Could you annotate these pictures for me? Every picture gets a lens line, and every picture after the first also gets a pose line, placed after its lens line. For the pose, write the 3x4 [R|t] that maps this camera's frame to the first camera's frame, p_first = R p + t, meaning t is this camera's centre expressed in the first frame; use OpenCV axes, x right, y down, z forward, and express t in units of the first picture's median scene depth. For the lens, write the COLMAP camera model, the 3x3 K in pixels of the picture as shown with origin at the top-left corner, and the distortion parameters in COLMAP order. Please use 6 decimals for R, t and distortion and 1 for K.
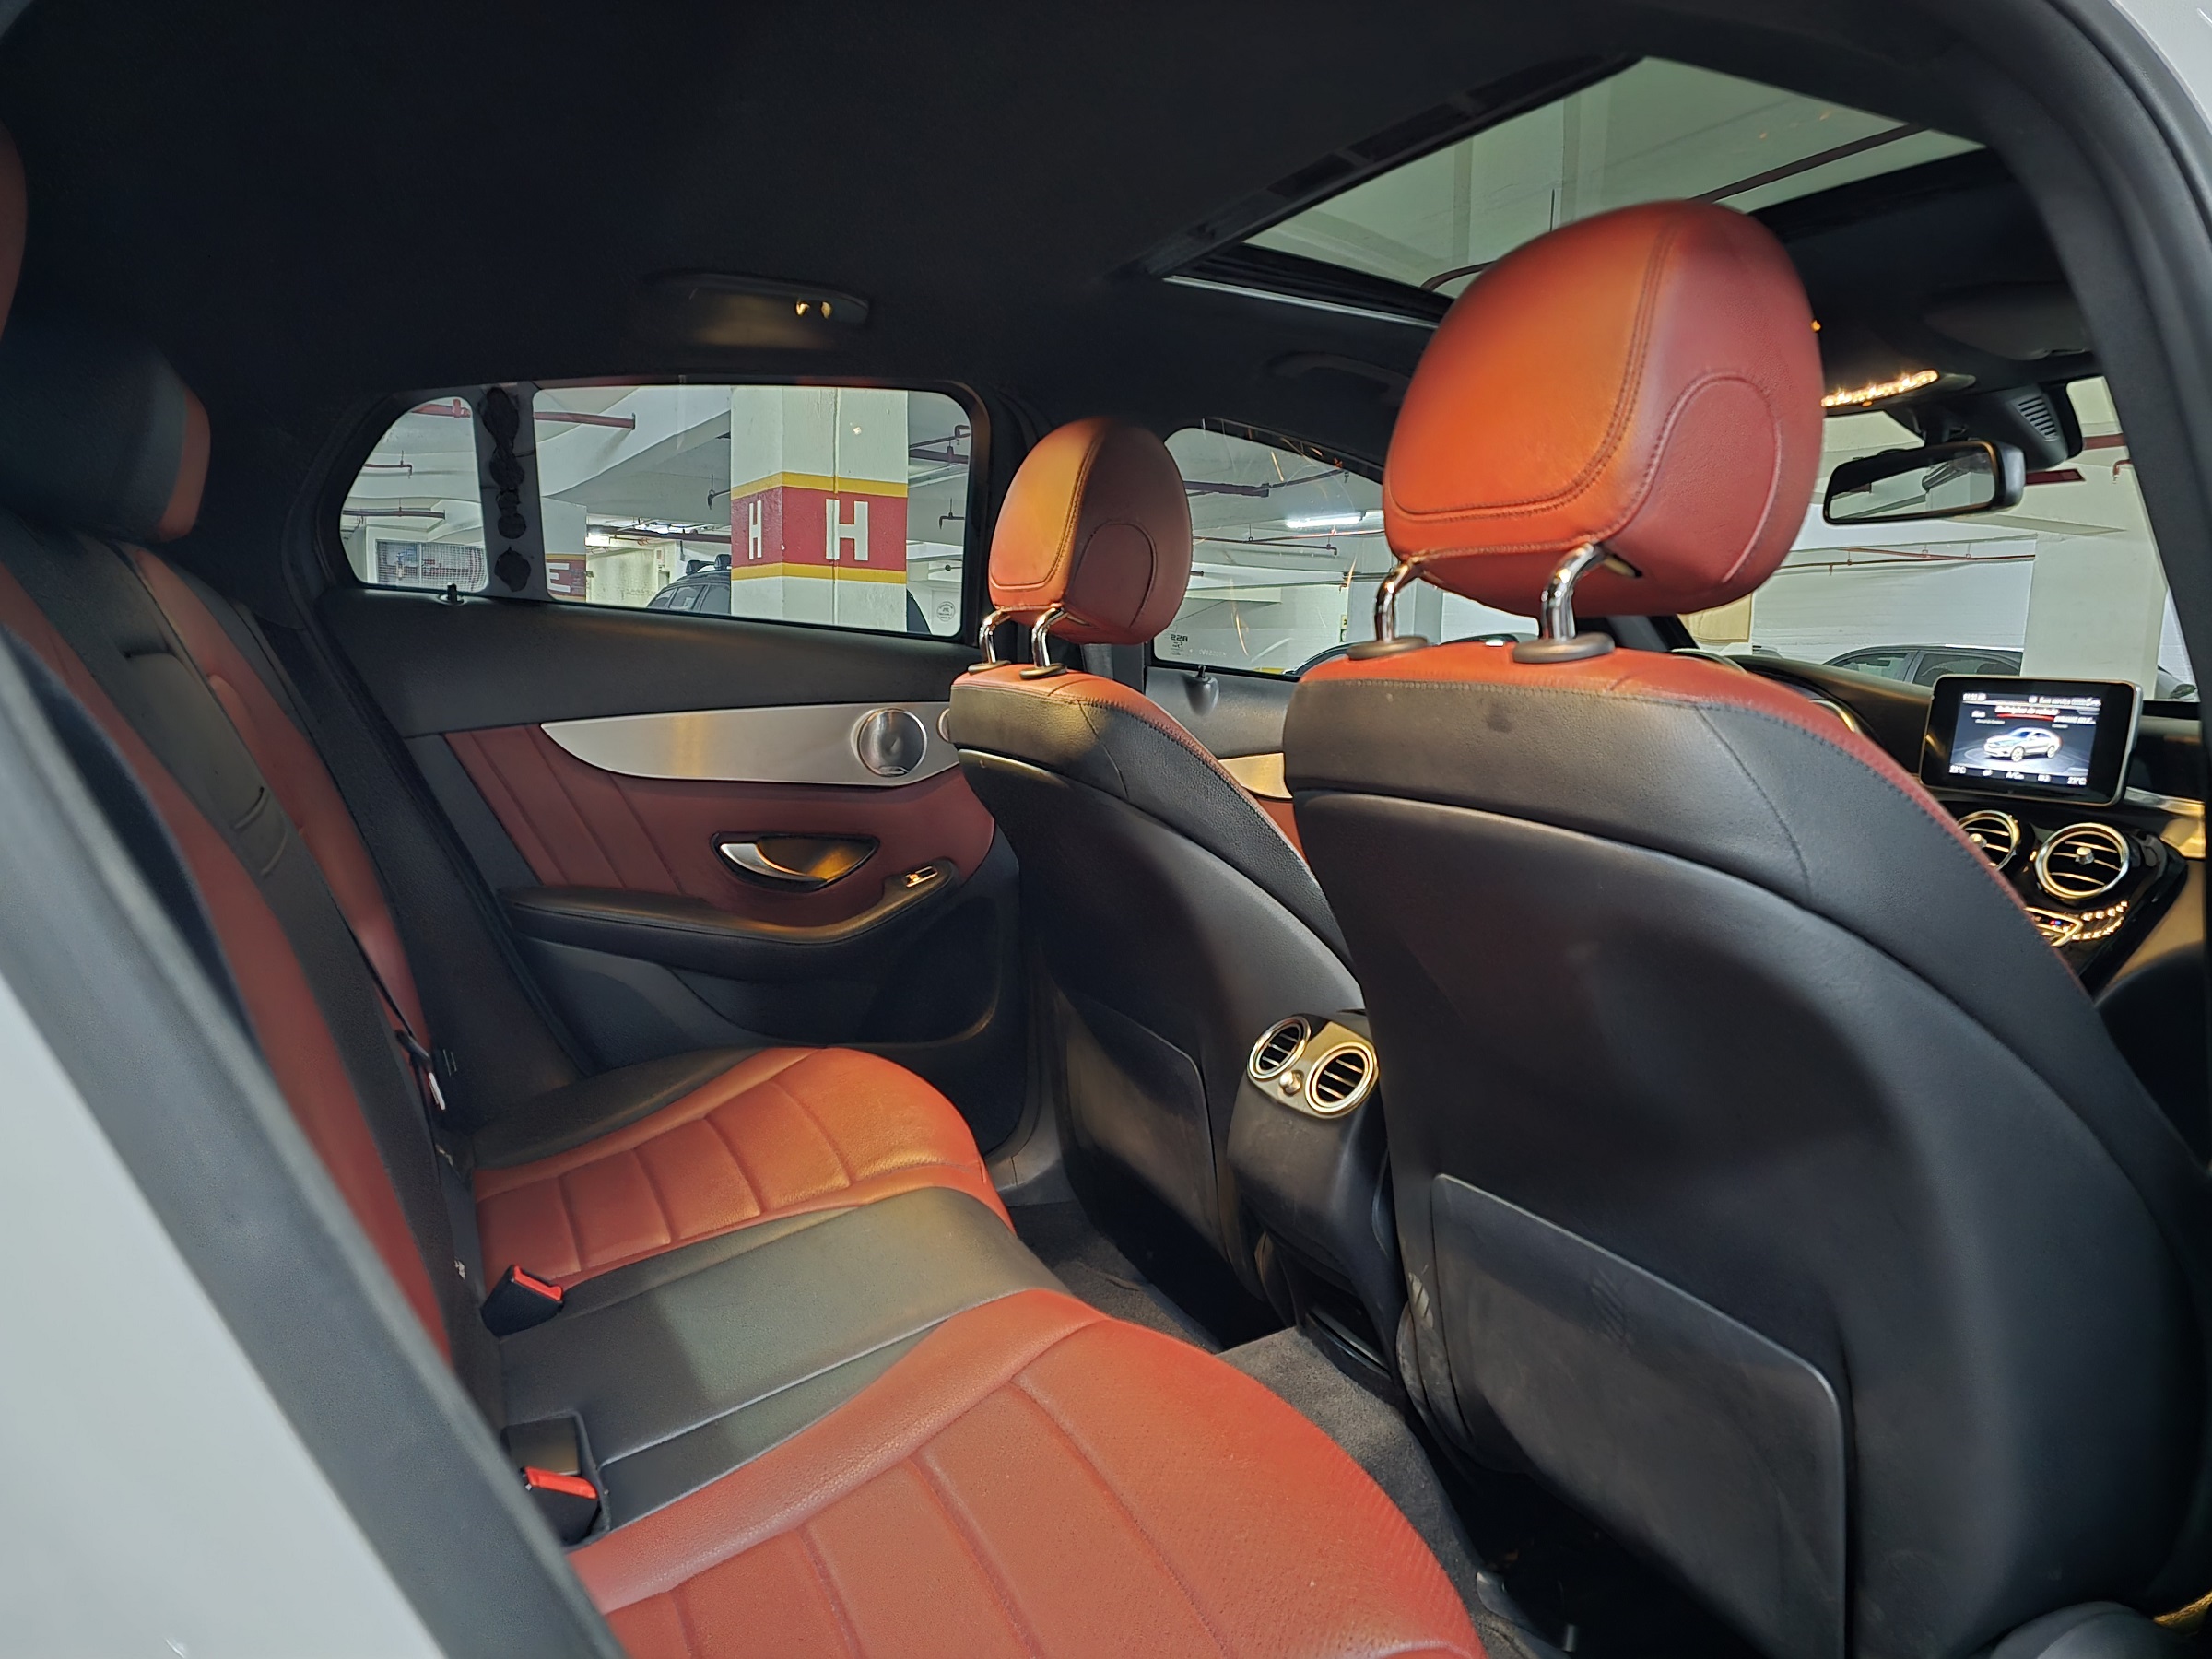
lens RADIAL K [[1646.8, 0, 1097.5], [0, 1646.8, 826.3], [0, 0, 1]] dist [0.092736, 0.001473]
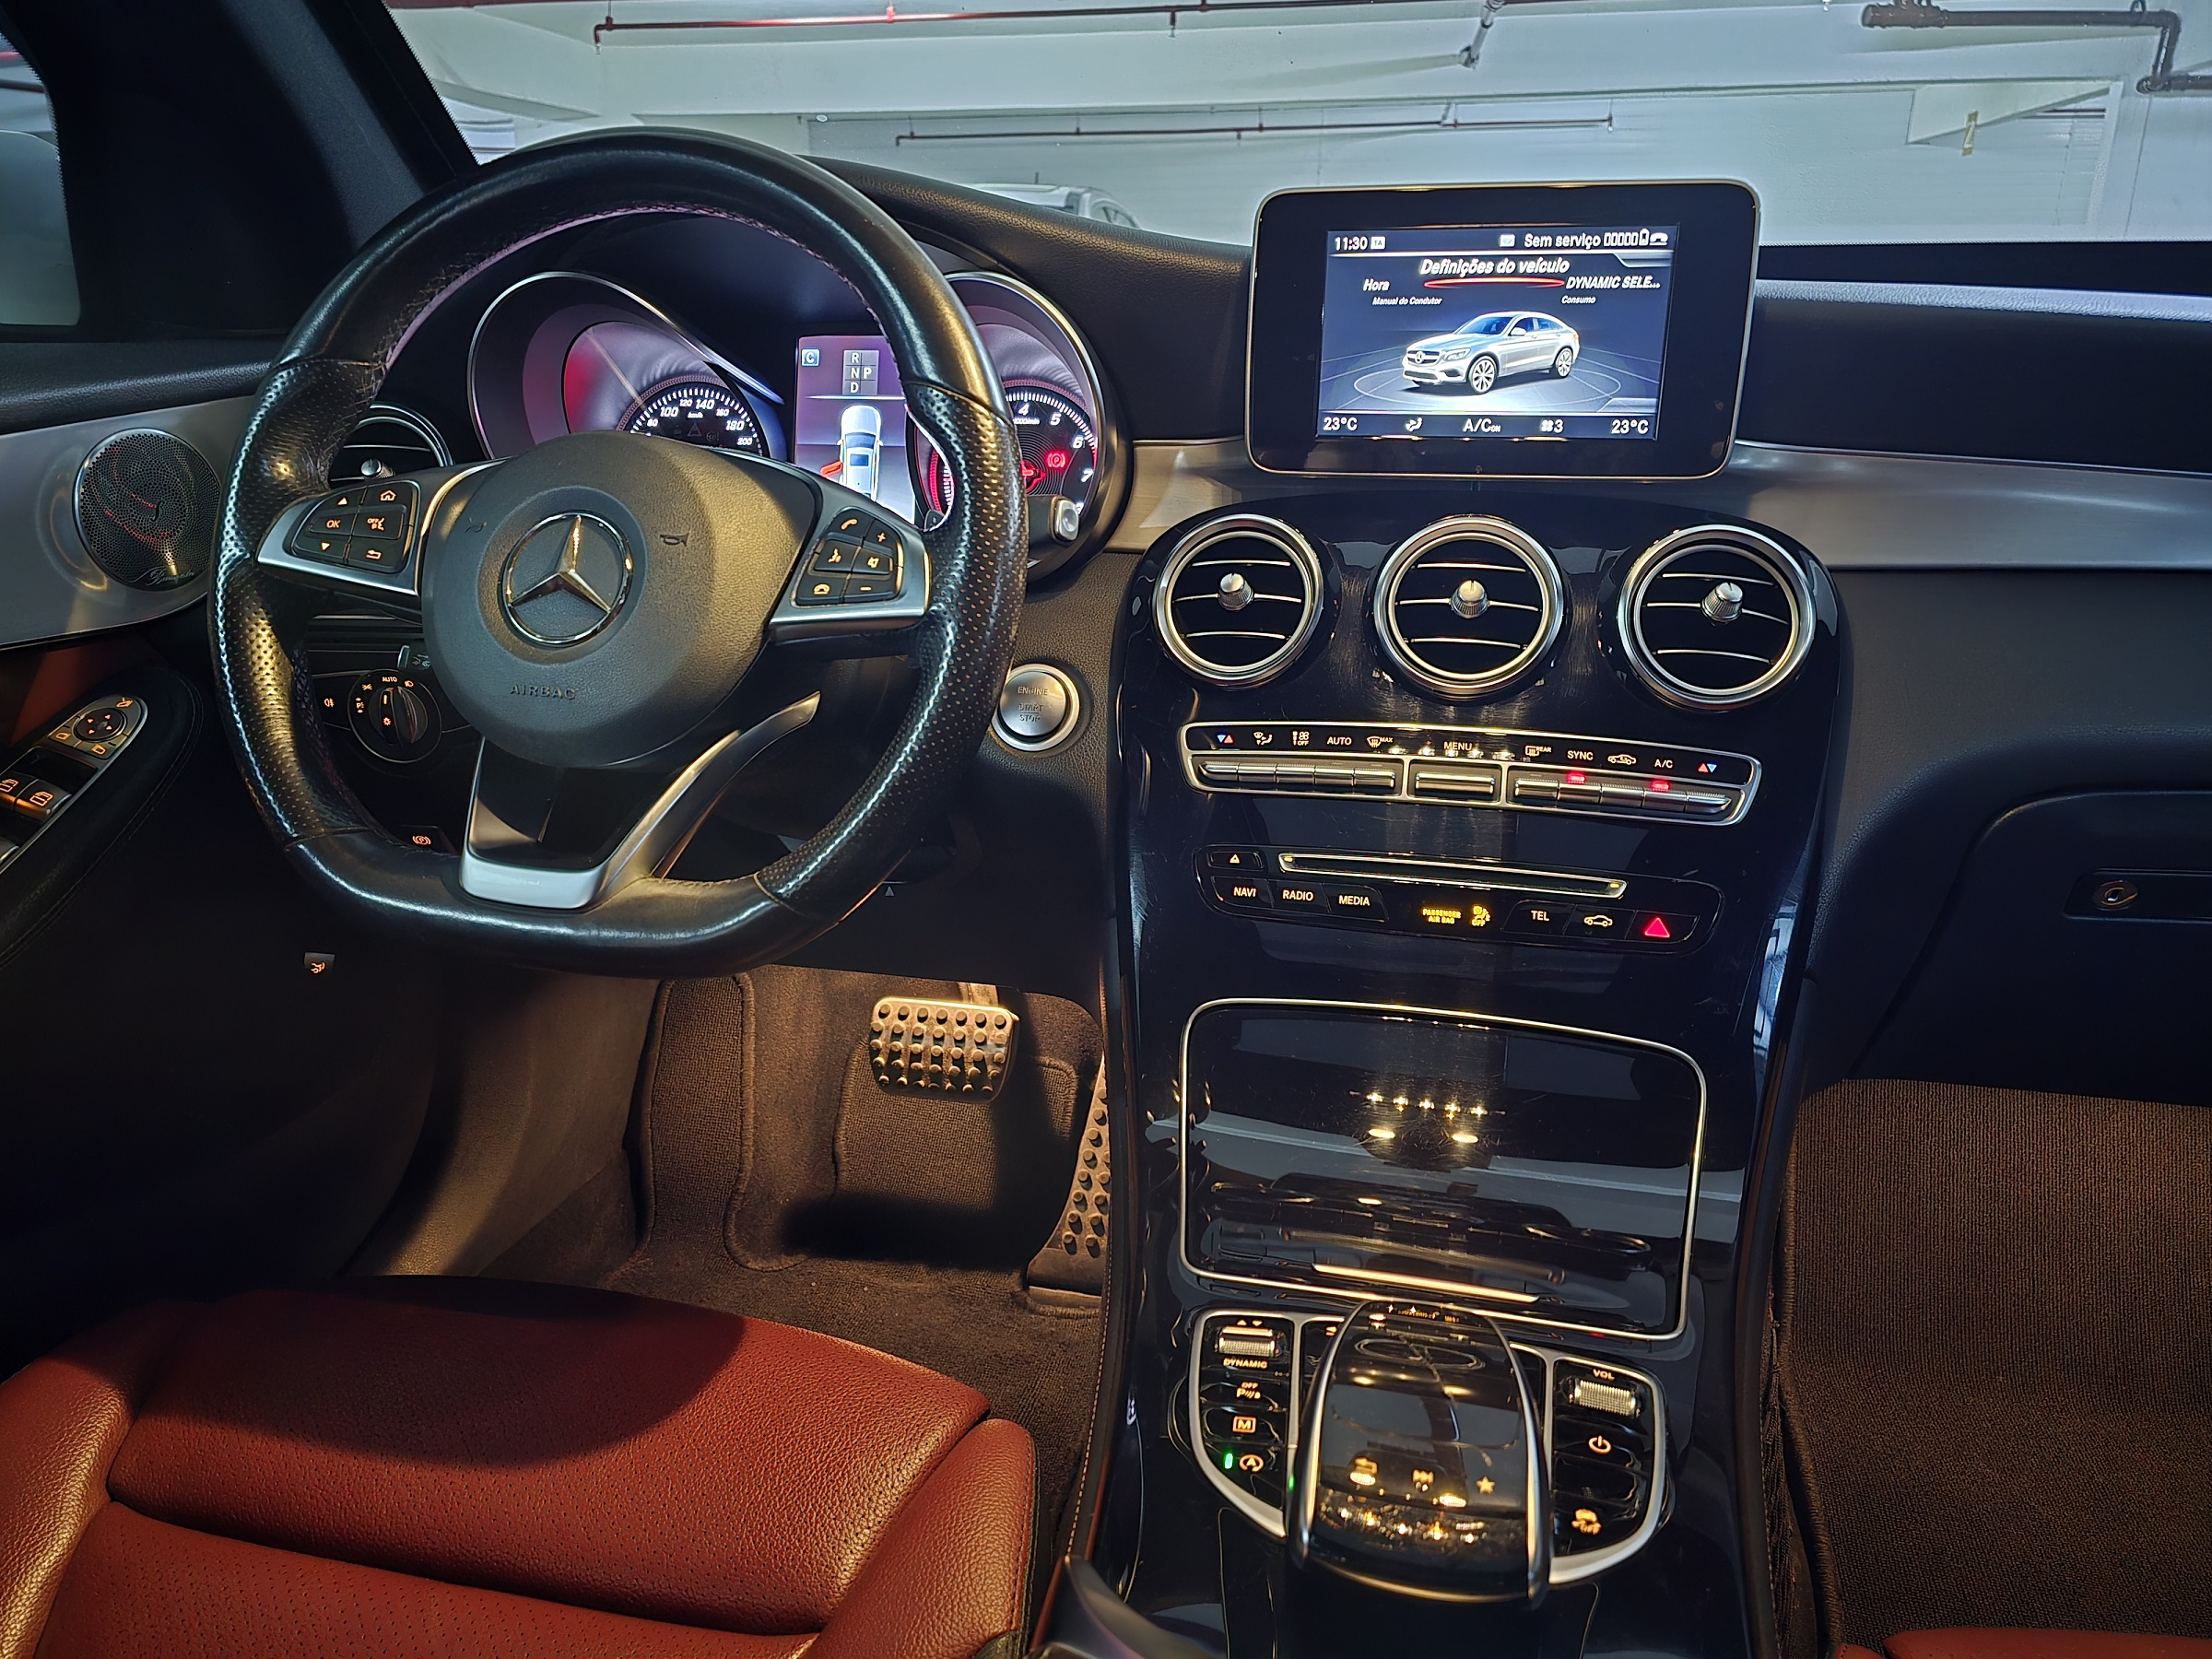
lens RADIAL K [[1502.0, 0, 1095.3], [0, 1502.0, 806.9], [0, 0, 1]] dist [0.084289, -0.119332]
pose [[0.628656, -0.296185, 0.719073, 0.170459], [0.118938, 0.950374, 0.287476, -0.061514], [-0.768535, -0.095198, 0.632686, 0.826500]]
